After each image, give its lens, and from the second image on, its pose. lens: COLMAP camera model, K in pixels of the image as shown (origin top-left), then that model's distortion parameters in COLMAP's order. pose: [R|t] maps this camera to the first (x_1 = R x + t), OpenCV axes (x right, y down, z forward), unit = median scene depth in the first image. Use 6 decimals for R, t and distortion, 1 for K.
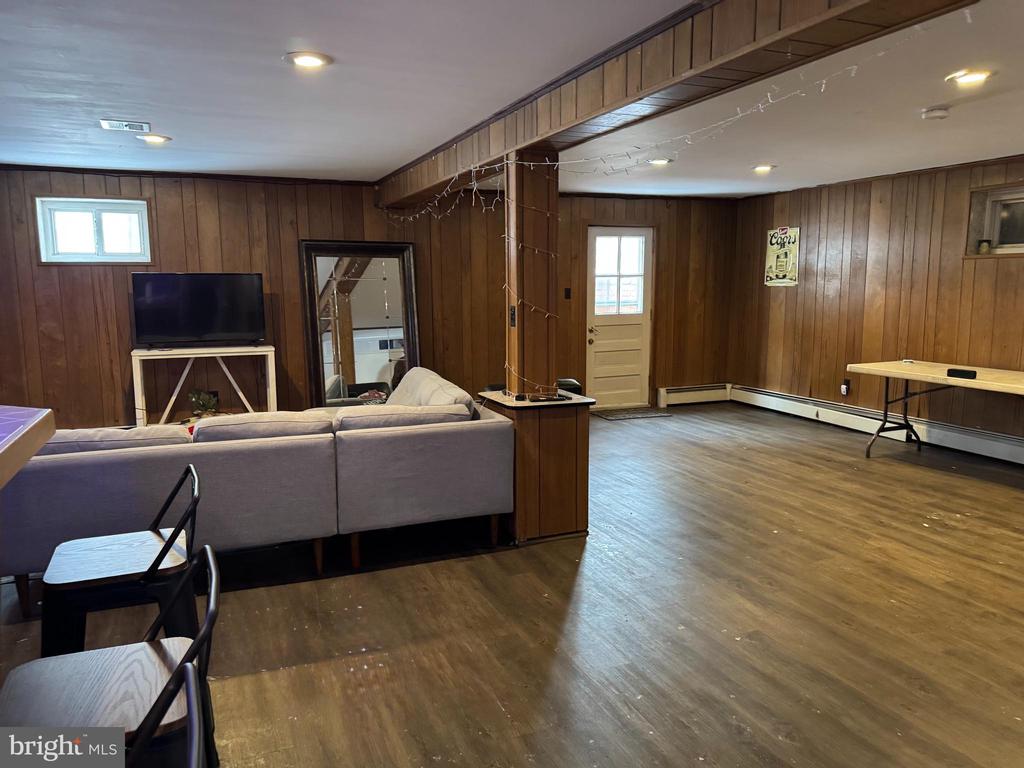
lens RADIAL K [[722.2, 0, 517.4], [0, 722.2, 379.5], [0, 0, 1]] dist [0.095641, -0.127312]
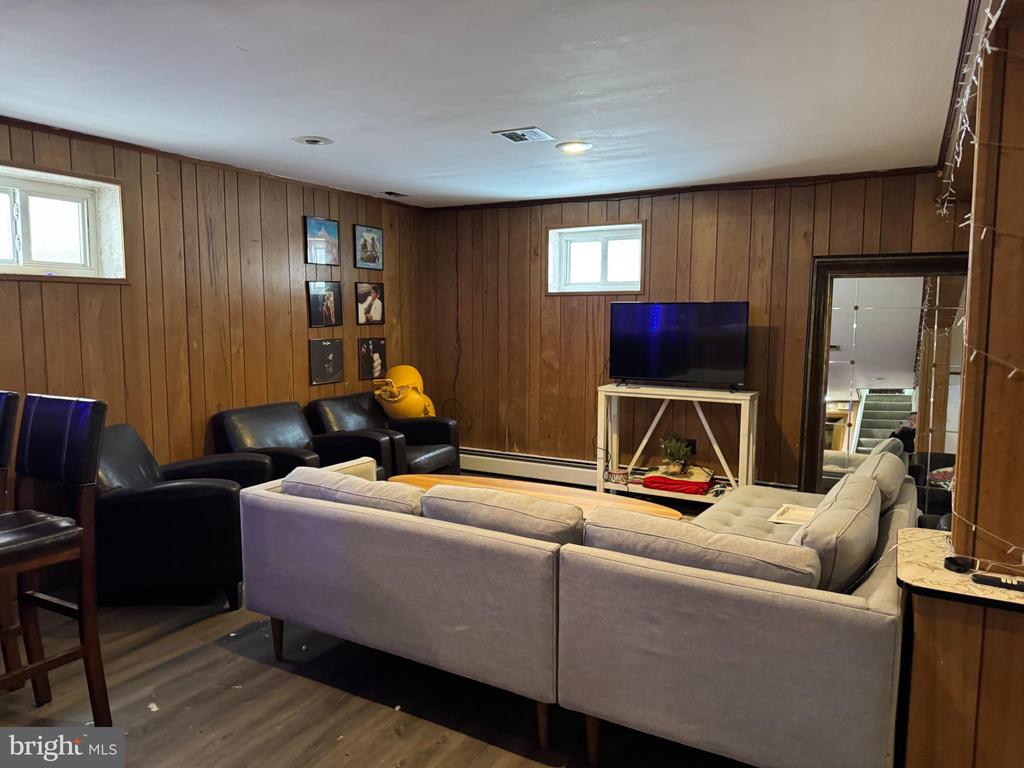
lens RADIAL K [[722.2, 0, 517.4], [0, 722.2, 379.5], [0, 0, 1]] dist [0.095641, -0.127312]
pose [[0.615846, 0.079754, -0.783820, 0.127036], [-0.112206, 0.993601, 0.012939, -0.044822], [0.779836, 0.079981, 0.620854, 0.333361]]
